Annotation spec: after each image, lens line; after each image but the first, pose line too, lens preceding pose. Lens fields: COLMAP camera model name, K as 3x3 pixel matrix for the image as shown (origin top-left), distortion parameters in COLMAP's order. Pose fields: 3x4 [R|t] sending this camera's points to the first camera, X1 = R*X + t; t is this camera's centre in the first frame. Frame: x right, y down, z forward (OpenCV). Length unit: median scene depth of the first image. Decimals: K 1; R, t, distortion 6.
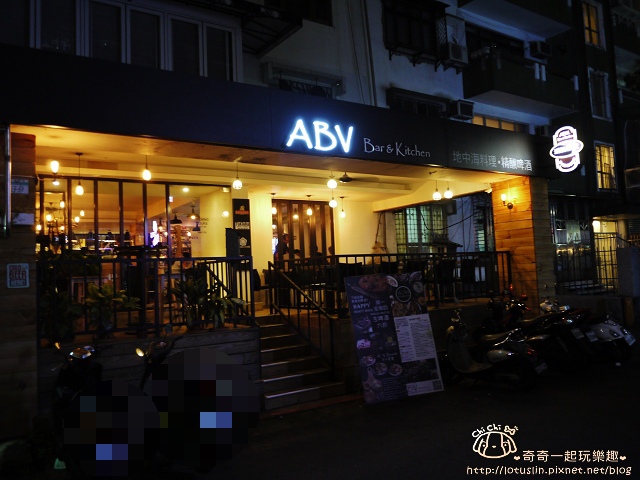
lens RADIAL K [[534.5, 0, 319.8], [0, 534.5, 240.4], [0, 0, 1]] dist [-0.065934, 0.039786]
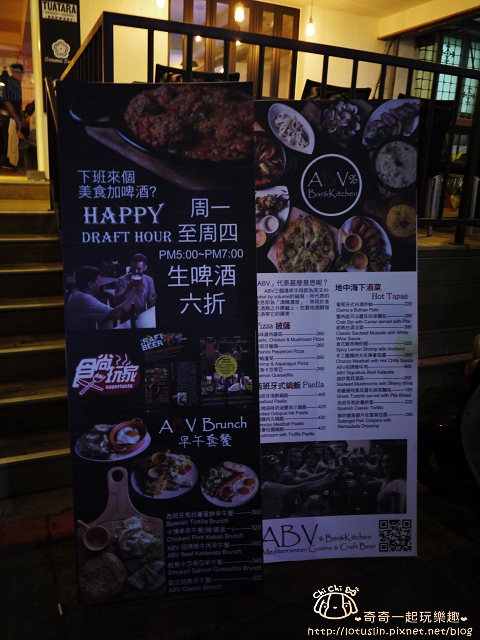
lens RADIAL K [[534.5, 0, 240.8], [0, 534.5, 320.2], [0, 0, 1]] dist [-0.065934, 0.039786]
pose [[0.977976, 0.138973, -0.155720, 0.171131], [-0.078339, 0.935953, 0.343300, 0.080827], [0.193456, -0.323540, 0.926227, 0.771262]]
